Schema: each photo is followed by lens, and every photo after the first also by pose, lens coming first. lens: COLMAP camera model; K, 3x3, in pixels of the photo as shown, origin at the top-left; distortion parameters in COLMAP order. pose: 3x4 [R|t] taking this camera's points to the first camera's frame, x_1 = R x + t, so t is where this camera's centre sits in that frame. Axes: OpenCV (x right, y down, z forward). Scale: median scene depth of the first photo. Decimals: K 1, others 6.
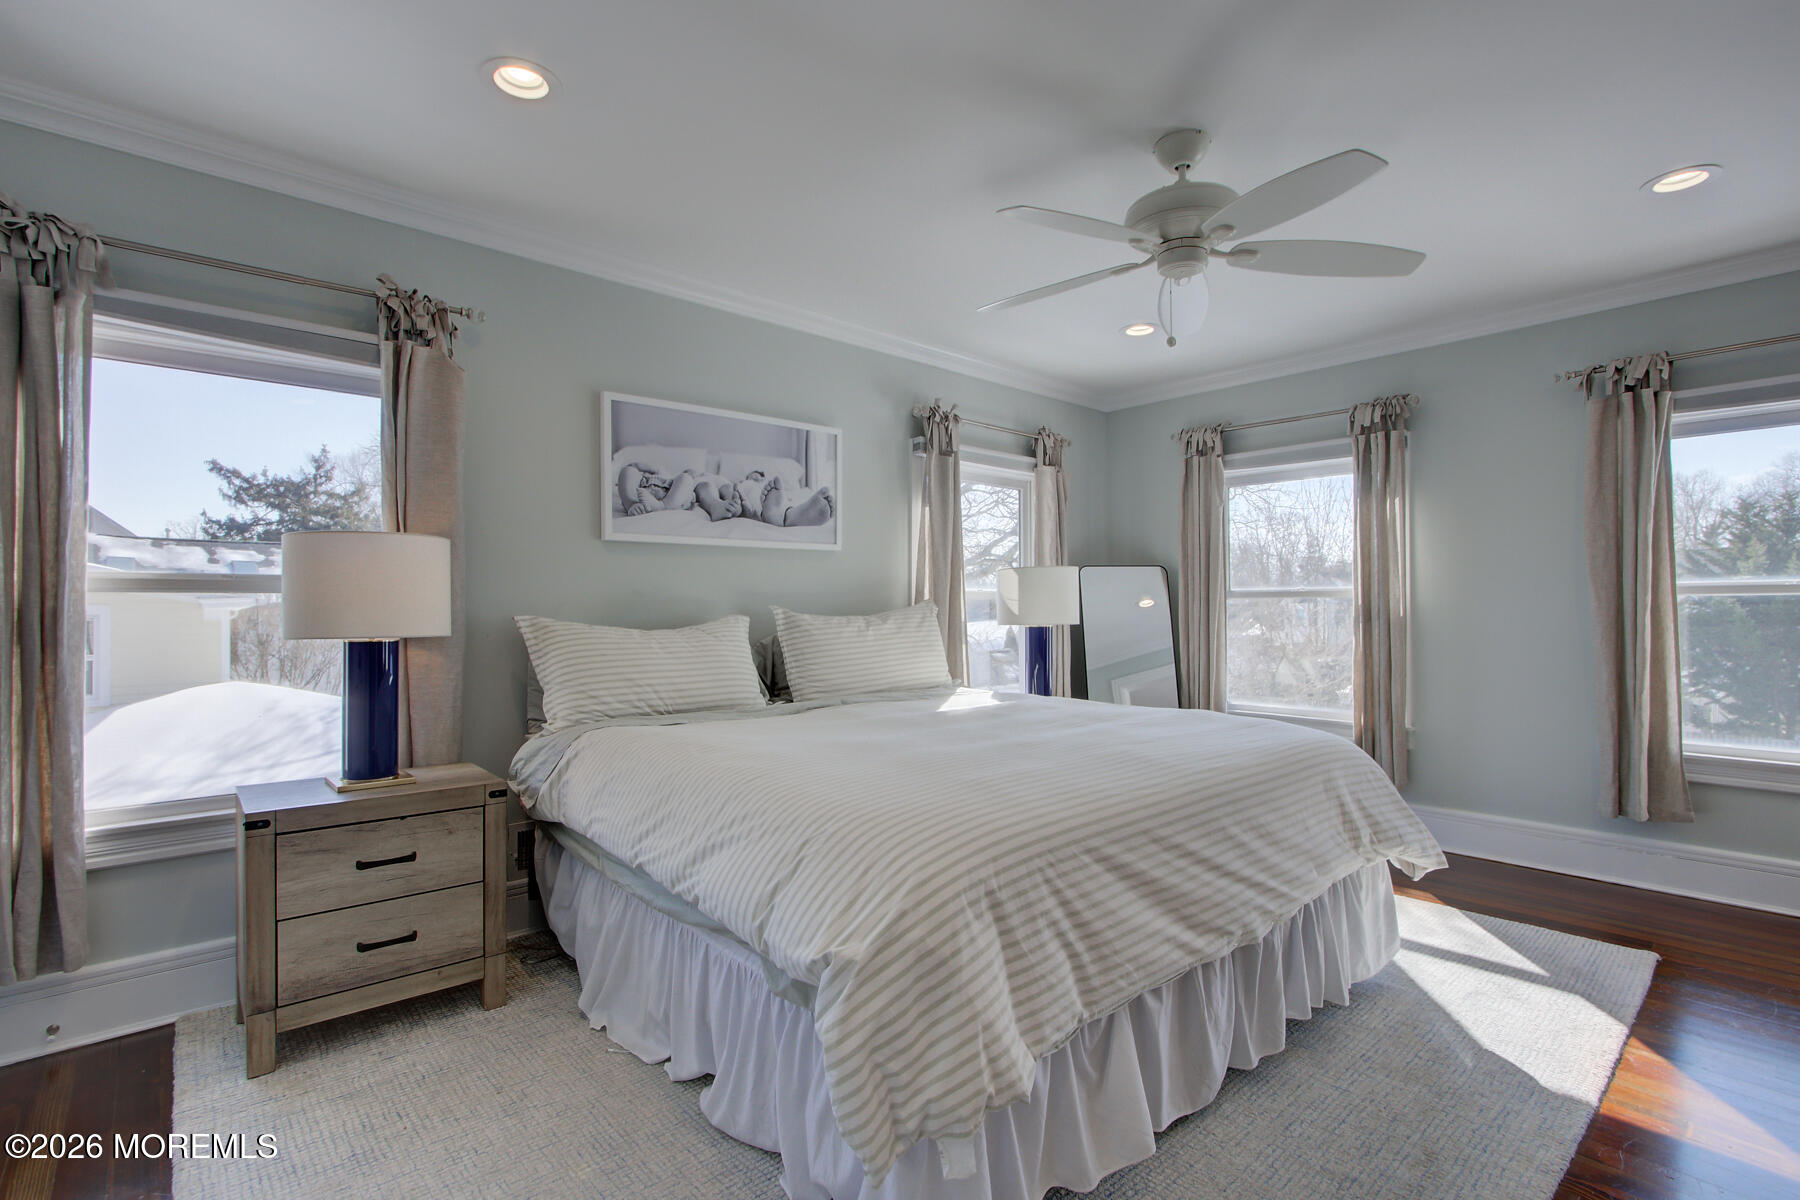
lens RADIAL K [[822.7, 0, 900.8], [0, 822.7, 598.9], [0, 0, 1]] dist [-0.015839, 0.000600]
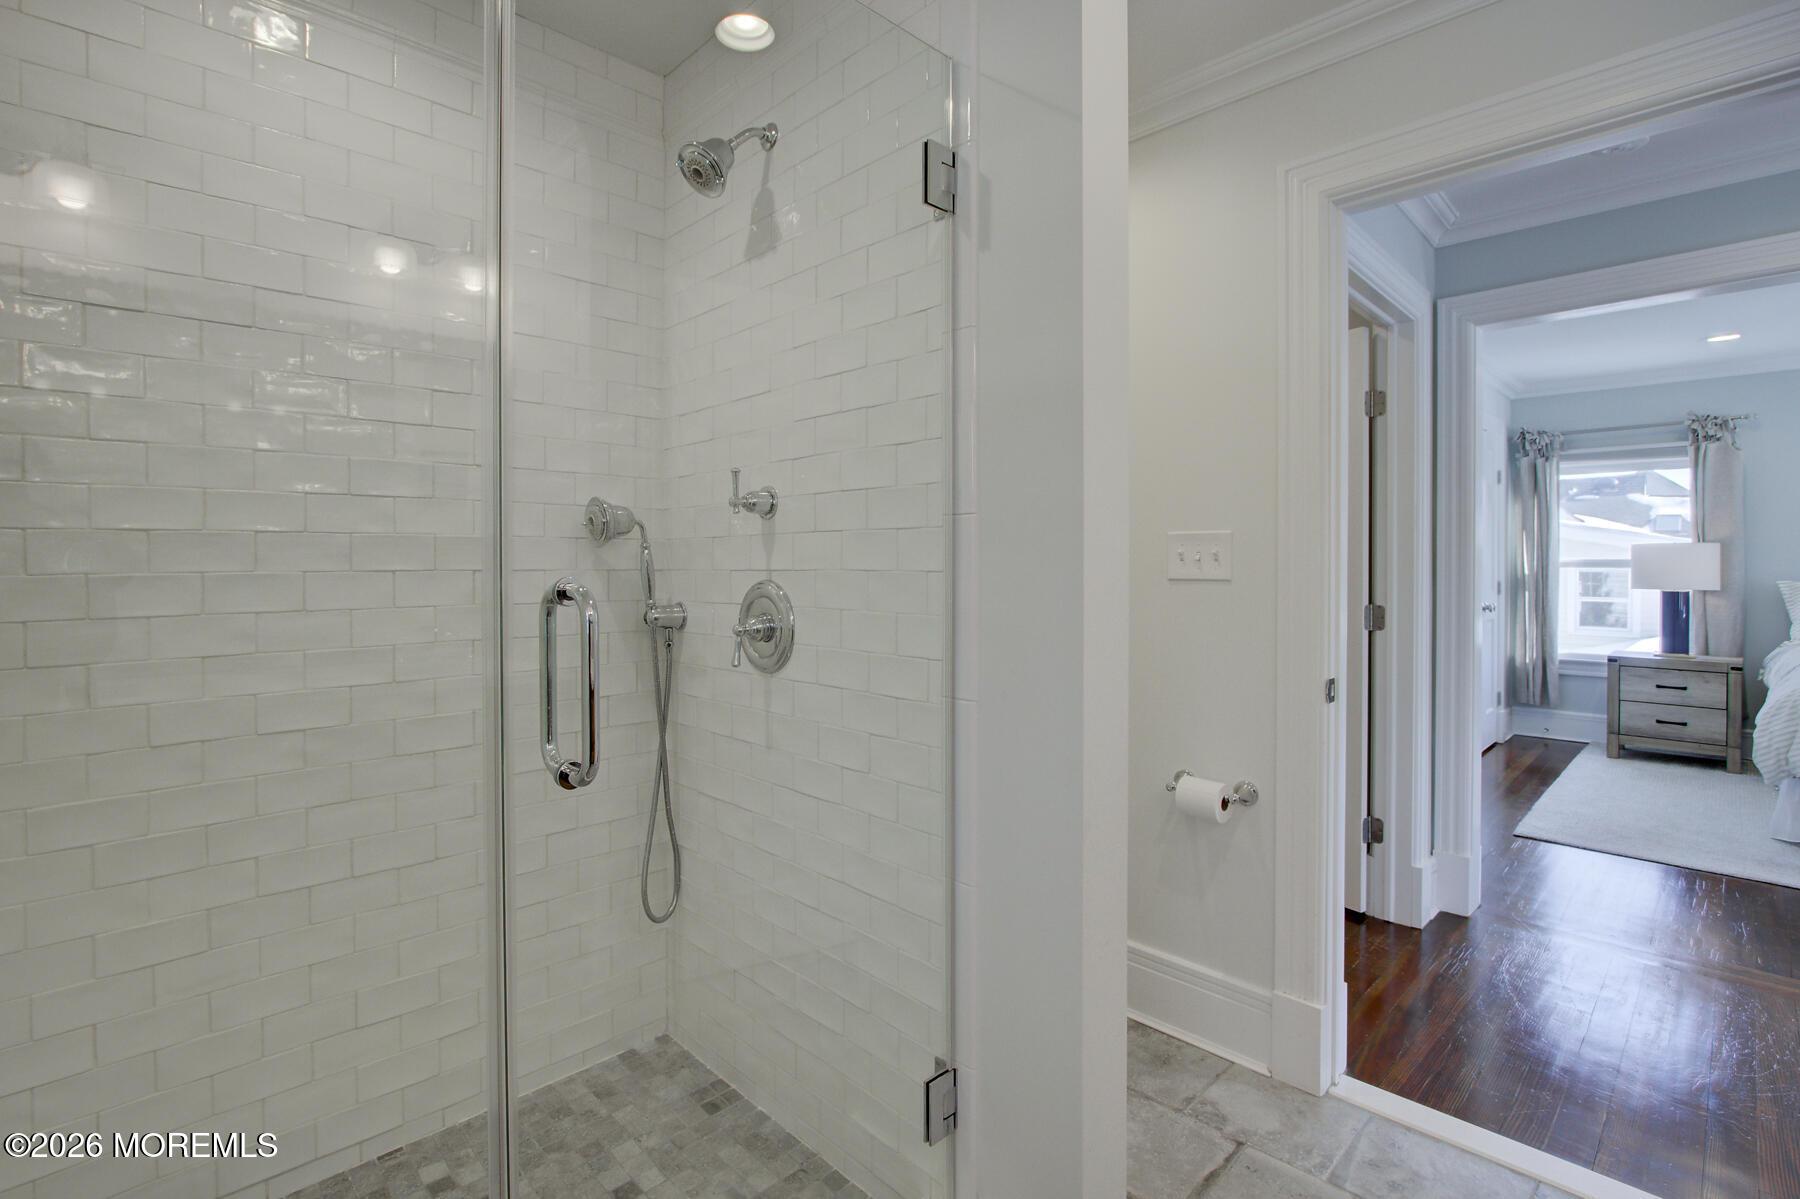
lens RADIAL K [[822.7, 0, 900.6], [0, 822.7, 588.3], [0, 0, 1]] dist [-0.015839, 0.000600]
pose [[0.066352, 0.010007, -0.997746, 1.400154], [0.012729, 0.999860, 0.010875, -0.010335], [0.997715, -0.013422, 0.066215, -1.224521]]
